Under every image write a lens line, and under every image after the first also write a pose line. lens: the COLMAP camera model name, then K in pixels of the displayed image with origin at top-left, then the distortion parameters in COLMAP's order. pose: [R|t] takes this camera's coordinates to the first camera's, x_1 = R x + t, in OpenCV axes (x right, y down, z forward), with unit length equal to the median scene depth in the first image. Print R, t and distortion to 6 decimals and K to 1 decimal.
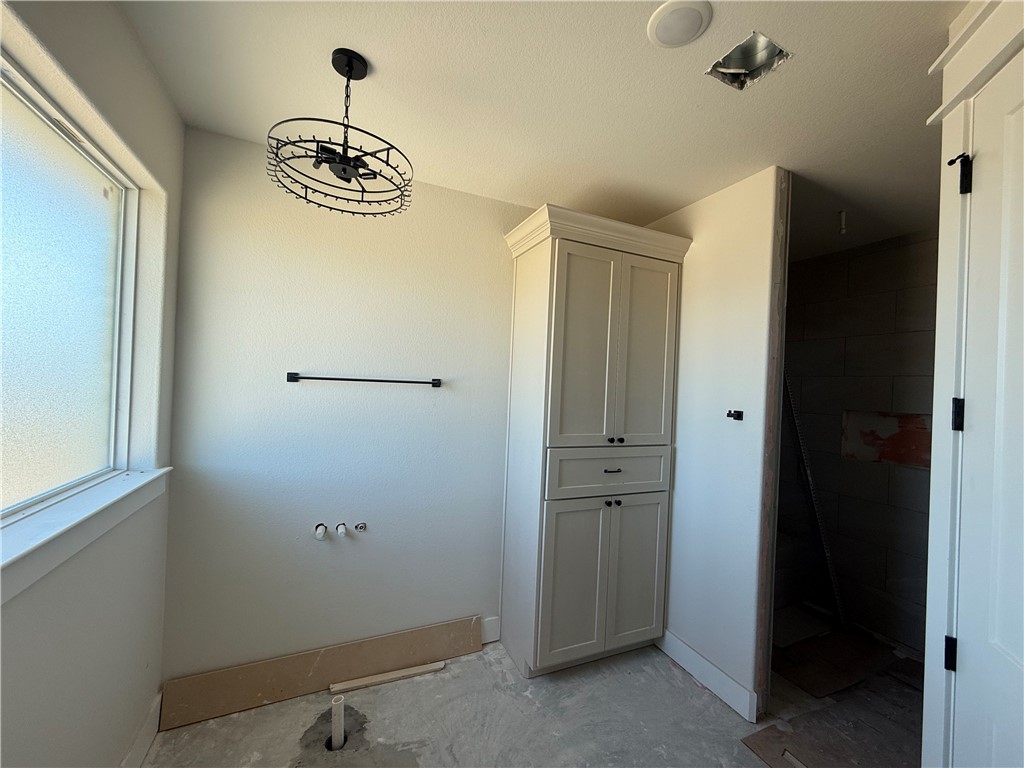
lens RADIAL K [[408.7, 0, 509.4], [0, 408.7, 383.5], [0, 0, 1]] dist [-0.001990, 0.000764]
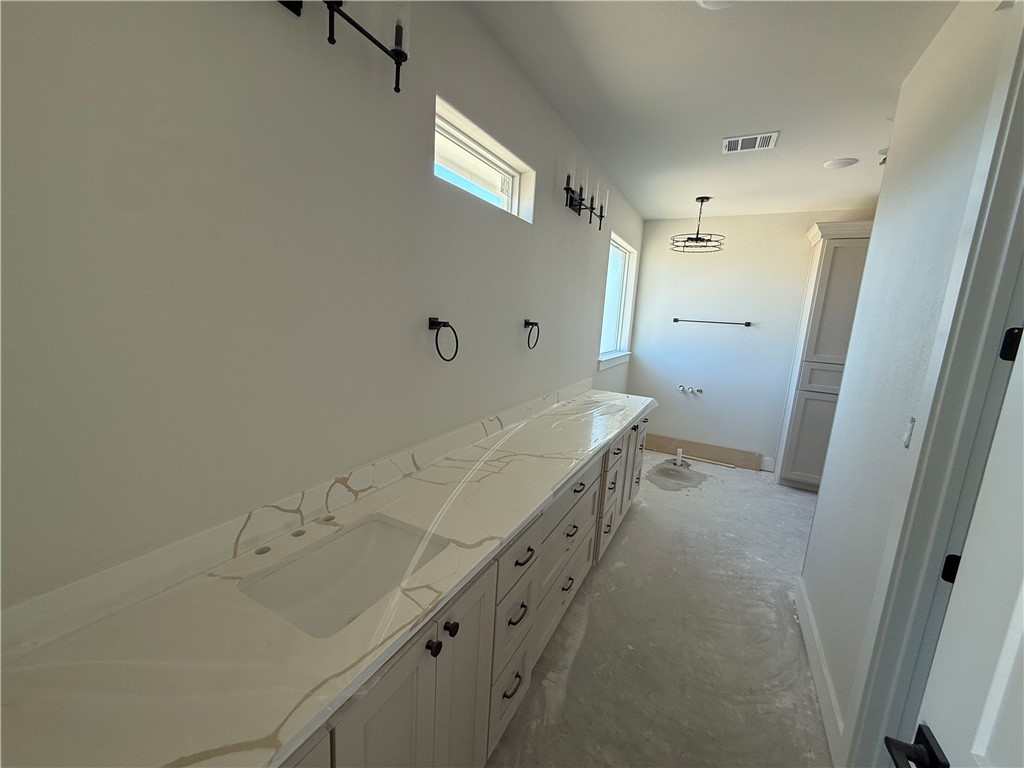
lens RADIAL K [[412.0, 0, 512.0], [0, 412.0, 384.0], [0, 0, 1]] dist [-0.002198, -0.000013]
pose [[0.617638, 0.129161, -0.775784, 0.728163], [-0.031976, 0.989731, 0.139323, 0.046383], [0.785812, -0.061245, 0.615426, -1.144149]]
